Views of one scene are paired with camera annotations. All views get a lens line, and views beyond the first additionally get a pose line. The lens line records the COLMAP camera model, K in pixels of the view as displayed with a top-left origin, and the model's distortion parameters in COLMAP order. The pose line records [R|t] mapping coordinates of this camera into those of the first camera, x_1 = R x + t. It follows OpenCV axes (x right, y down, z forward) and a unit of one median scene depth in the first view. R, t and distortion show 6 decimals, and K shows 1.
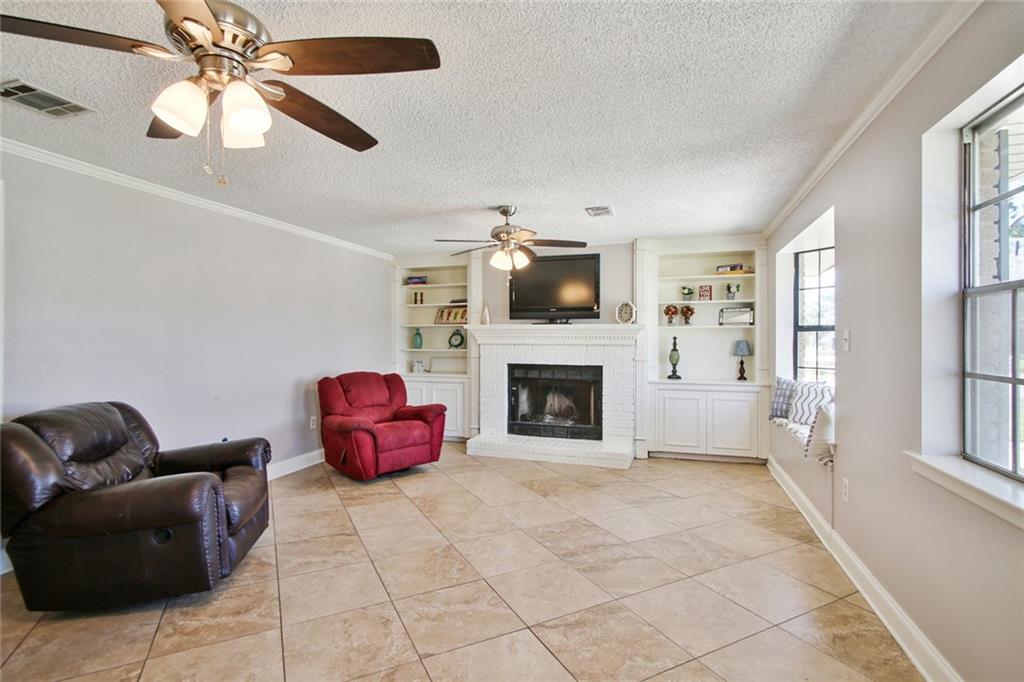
lens RADIAL K [[490.3, 0, 509.2], [0, 490.3, 339.8], [0, 0, 1]] dist [-0.011671, 0.008384]
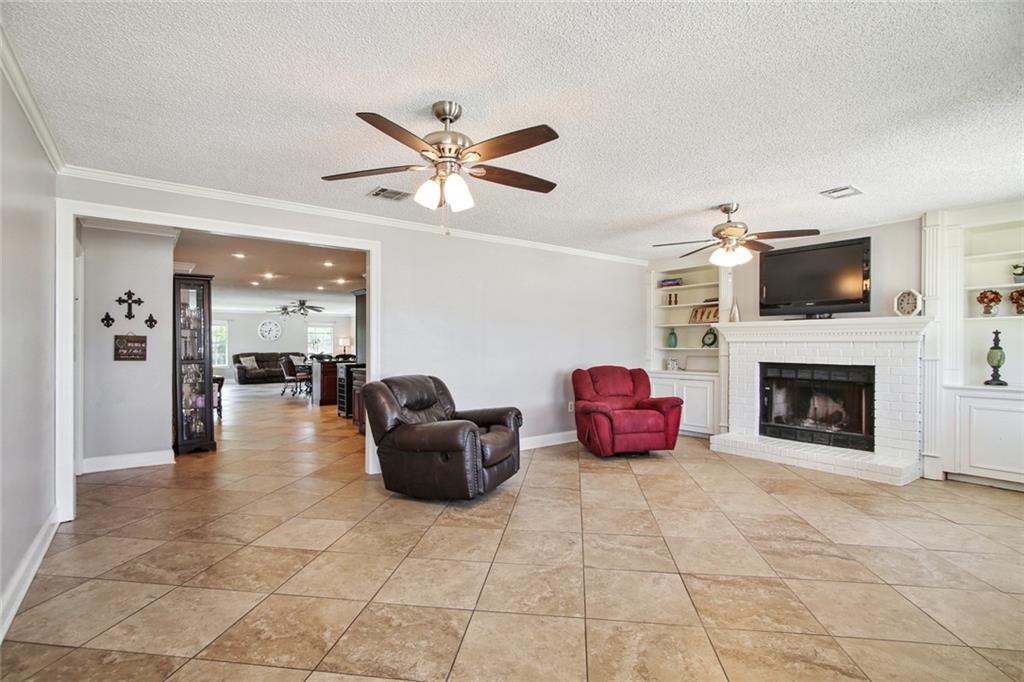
lens RADIAL K [[490.3, 0, 511.4], [0, 490.3, 347.5], [0, 0, 1]] dist [-0.011671, 0.008384]
pose [[0.829294, 0.000290, -0.558812, 0.192855], [0.001709, 0.999994, 0.003054, 0.023585], [0.558810, -0.003488, 0.829289, -0.103138]]
